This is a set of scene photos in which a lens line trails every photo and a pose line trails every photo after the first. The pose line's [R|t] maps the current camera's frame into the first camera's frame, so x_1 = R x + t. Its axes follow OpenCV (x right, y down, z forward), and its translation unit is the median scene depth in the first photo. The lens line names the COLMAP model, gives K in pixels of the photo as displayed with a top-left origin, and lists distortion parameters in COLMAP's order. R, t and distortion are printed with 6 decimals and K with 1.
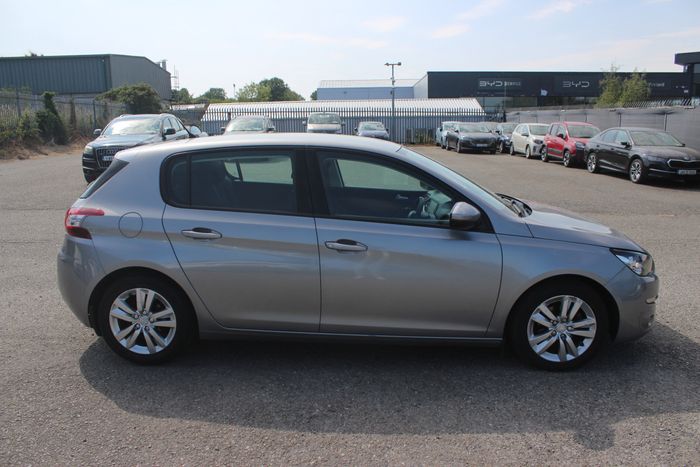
lens RADIAL K [[562.7, 0, 358.4], [0, 562.7, 235.6], [0, 0, 1]] dist [-0.157380, 0.119170]
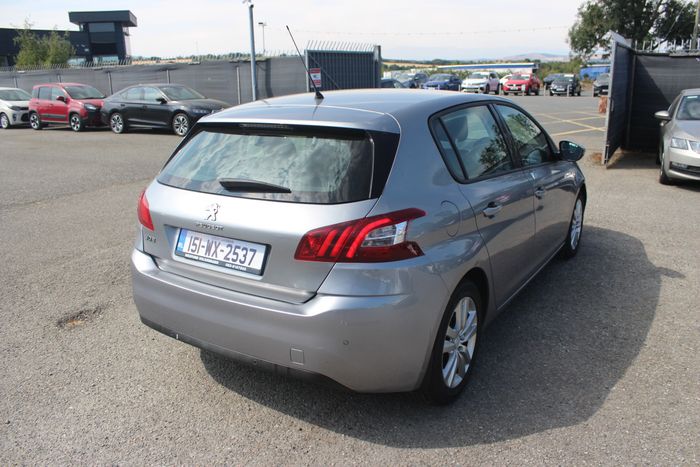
lens RADIAL K [[562.7, 0, 358.4], [0, 562.7, 235.6], [0, 0, 1]] dist [-0.157380, 0.119170]
pose [[0.531606, -0.241873, 0.811722, -0.153335], [0.184368, 0.968424, 0.167822, -0.019974], [-0.826682, 0.060441, 0.559413, 0.100448]]
